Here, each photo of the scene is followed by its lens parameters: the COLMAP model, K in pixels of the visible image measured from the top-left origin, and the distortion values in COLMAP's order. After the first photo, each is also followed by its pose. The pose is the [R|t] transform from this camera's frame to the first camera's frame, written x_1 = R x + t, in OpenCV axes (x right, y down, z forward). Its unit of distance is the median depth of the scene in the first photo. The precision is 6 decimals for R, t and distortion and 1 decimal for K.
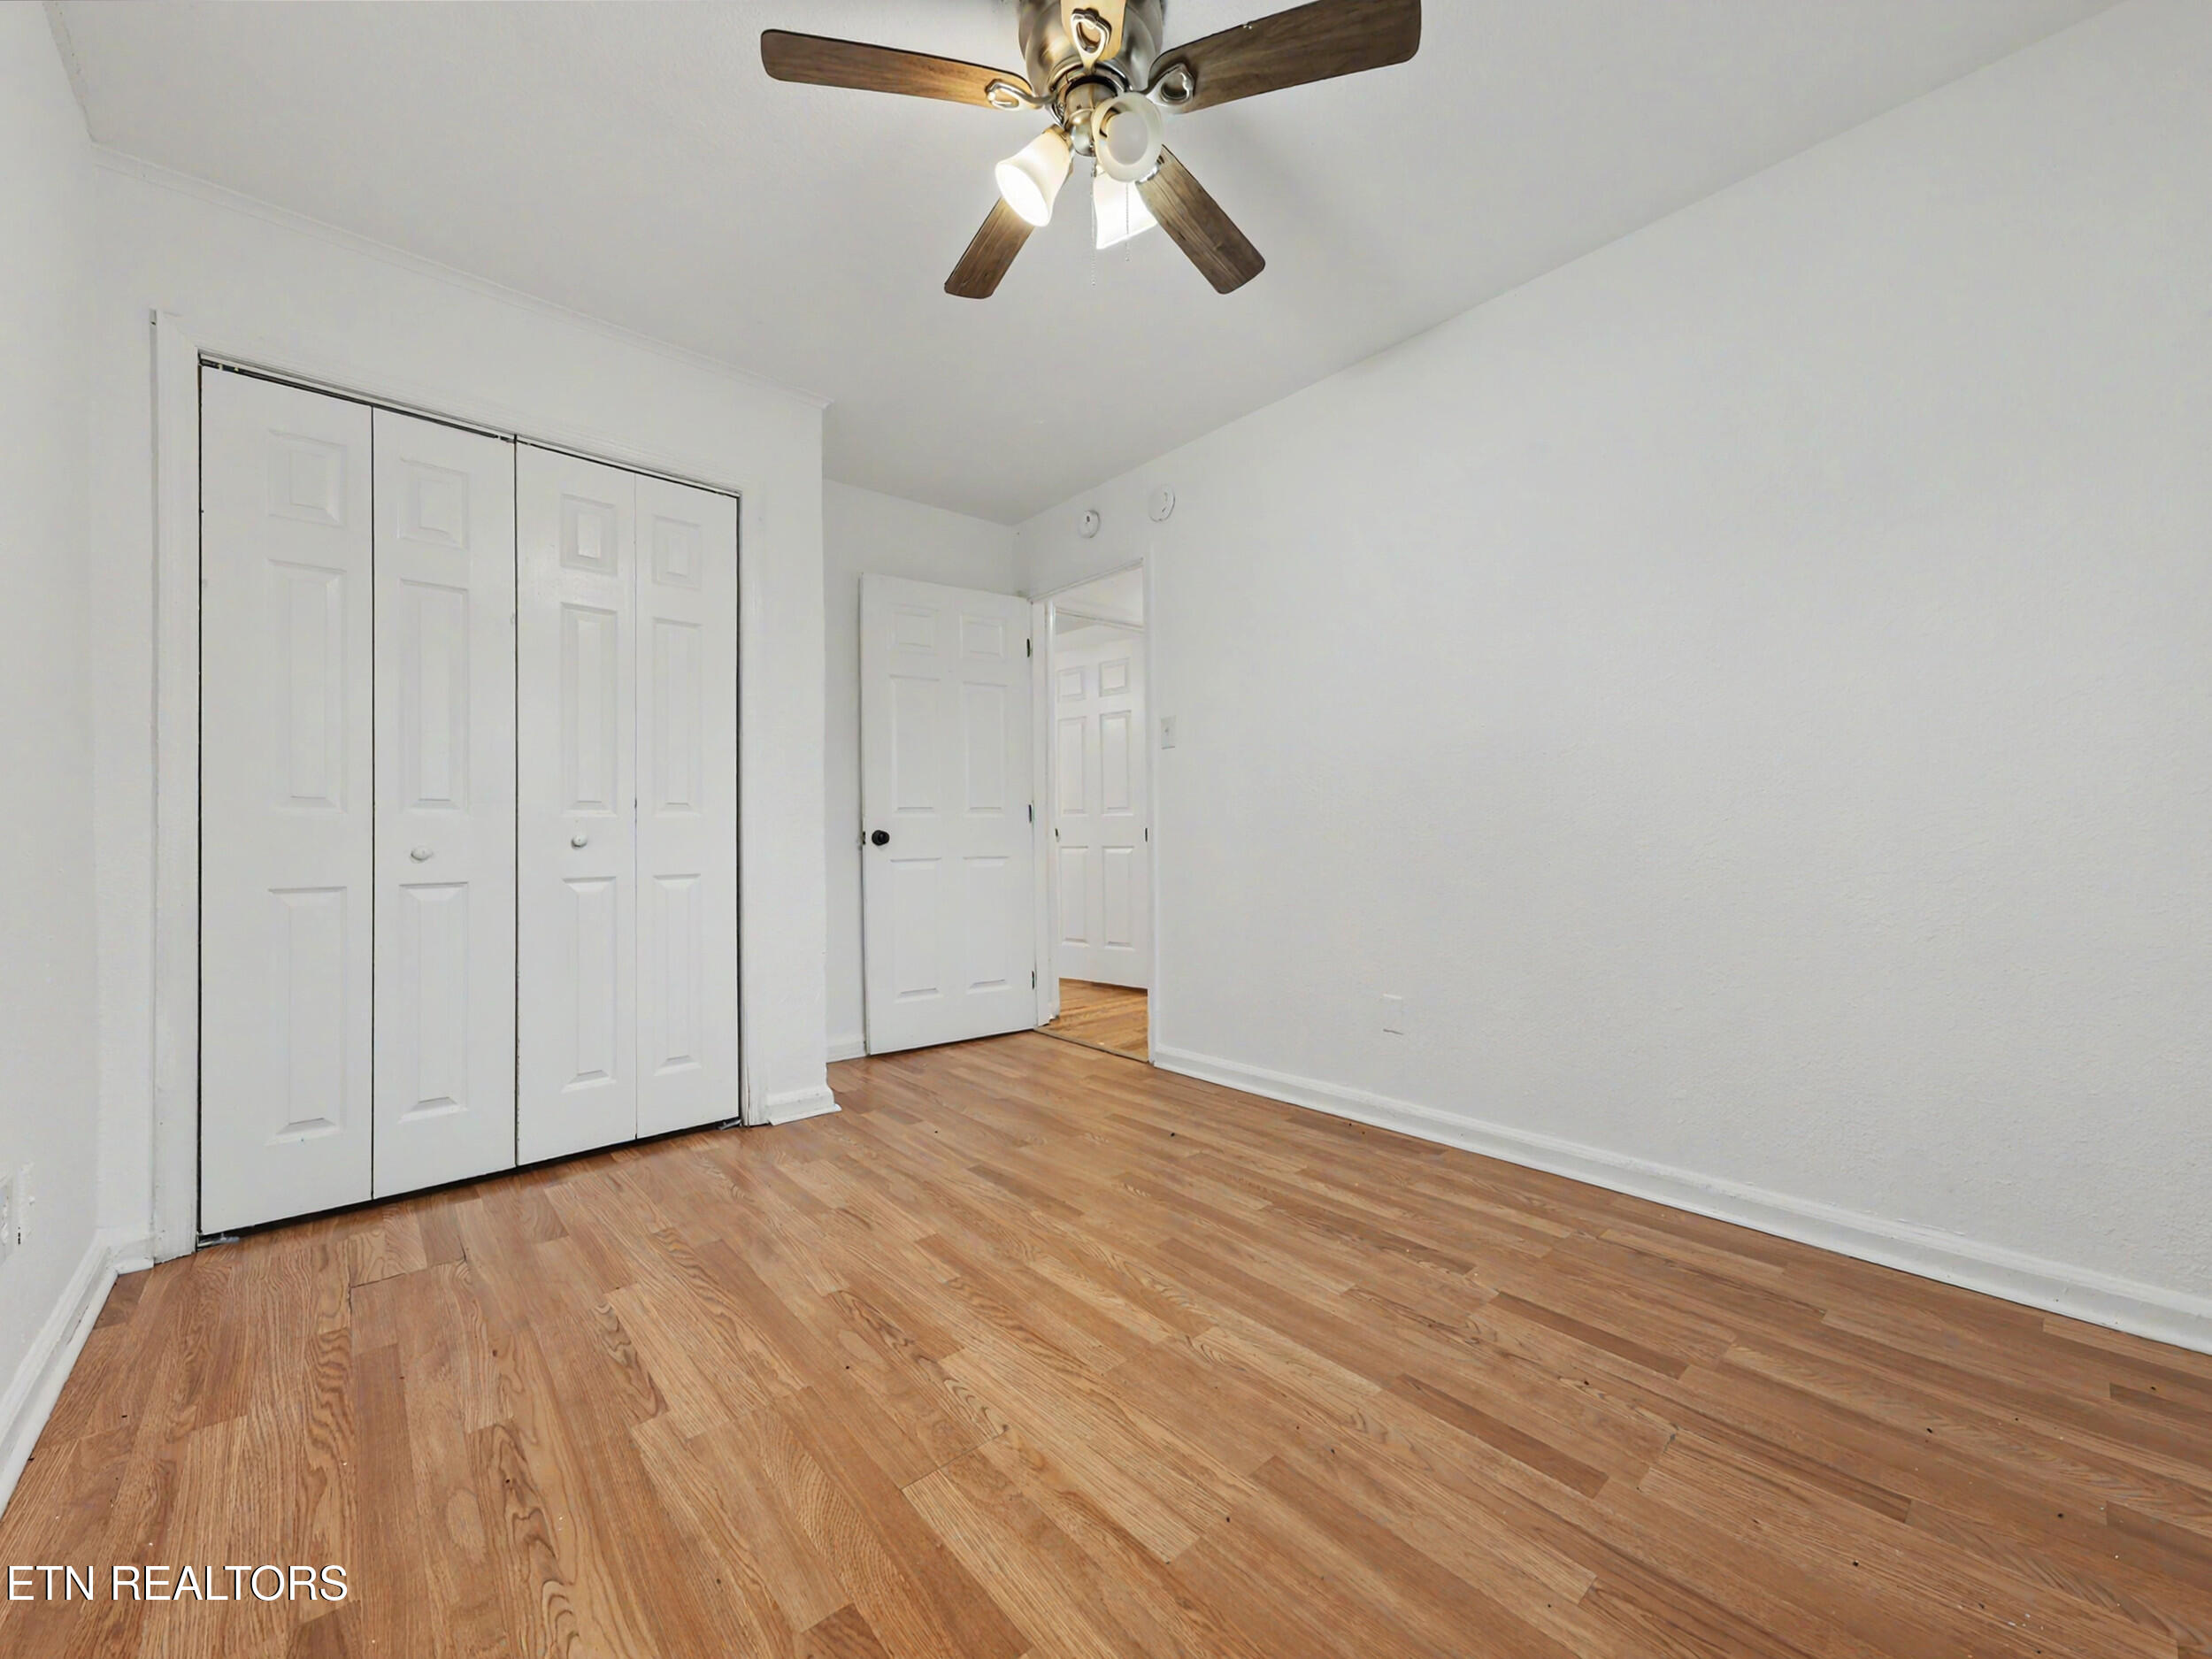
lens RADIAL K [[867.2, 0, 1100.0], [0, 867.2, 834.8], [0, 0, 1]] dist [-0.001701, -0.000451]
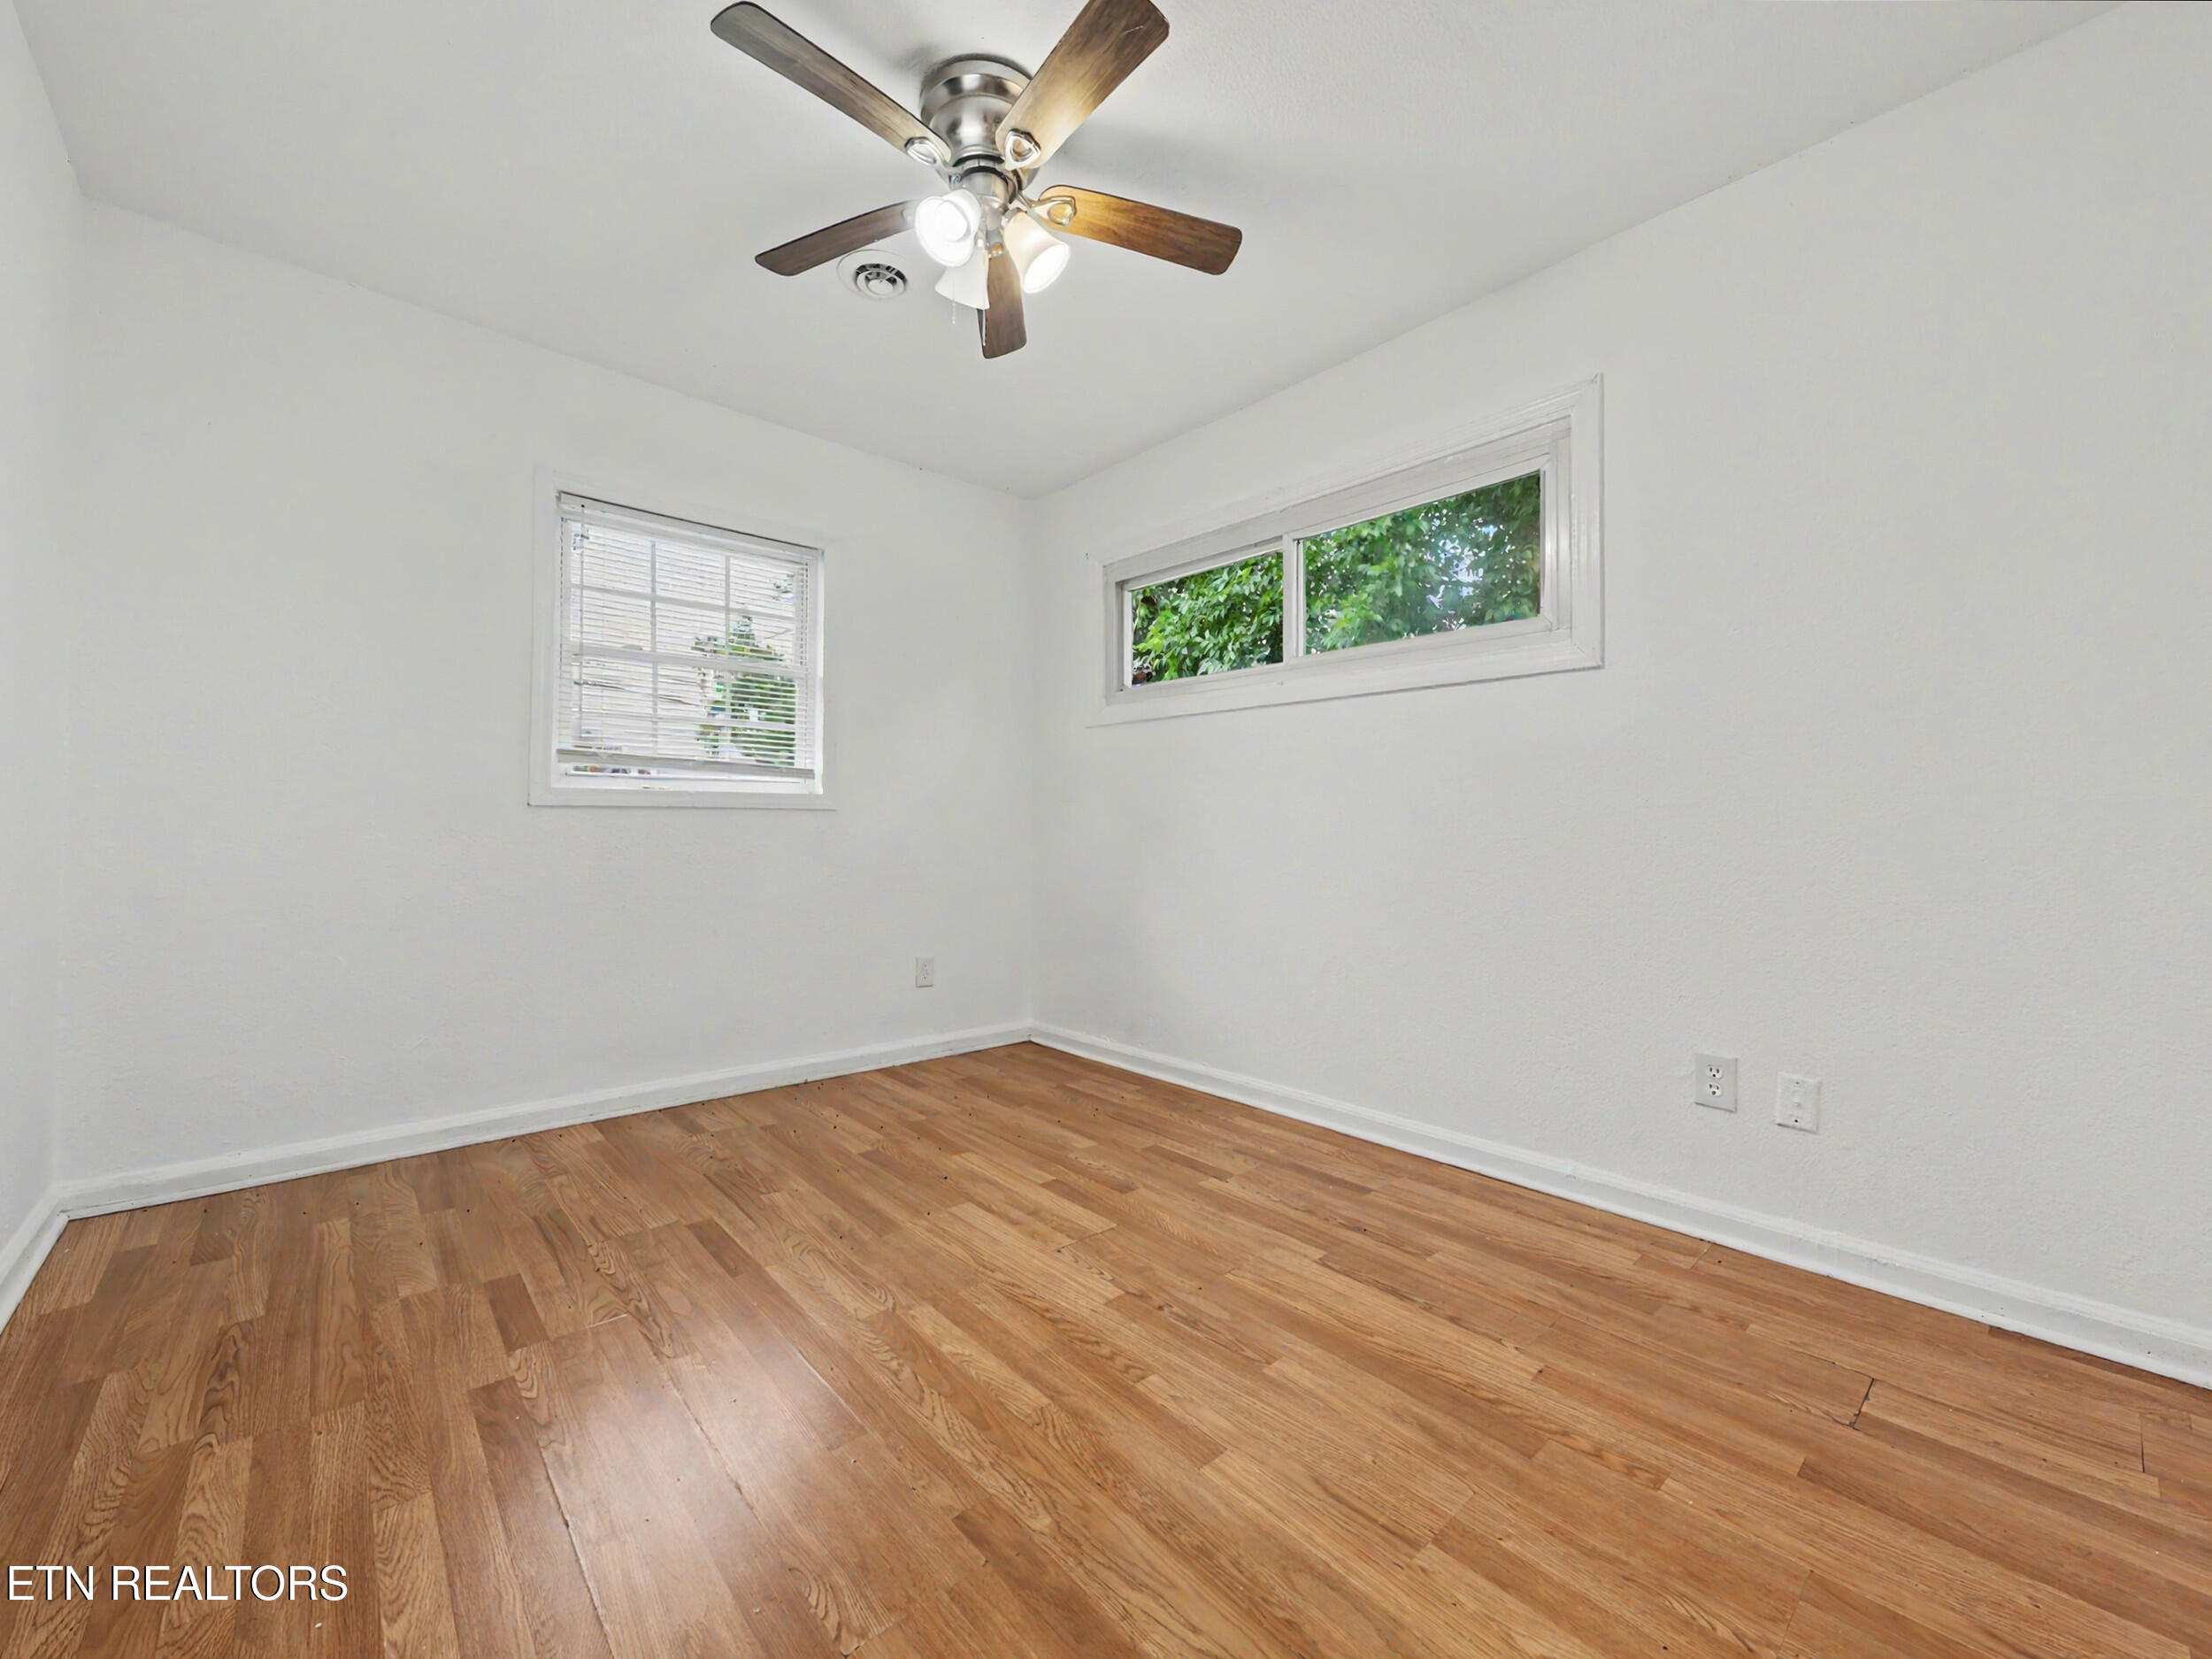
lens RADIAL K [[867.2, 0, 1100.0], [0, 867.2, 834.8], [0, 0, 1]] dist [-0.001701, -0.000451]
pose [[-0.999963, 0.004562, -0.007290, -0.148482], [0.004529, 0.999980, 0.004429, 0.001488], [0.007310, 0.004396, -0.999964, 2.116691]]
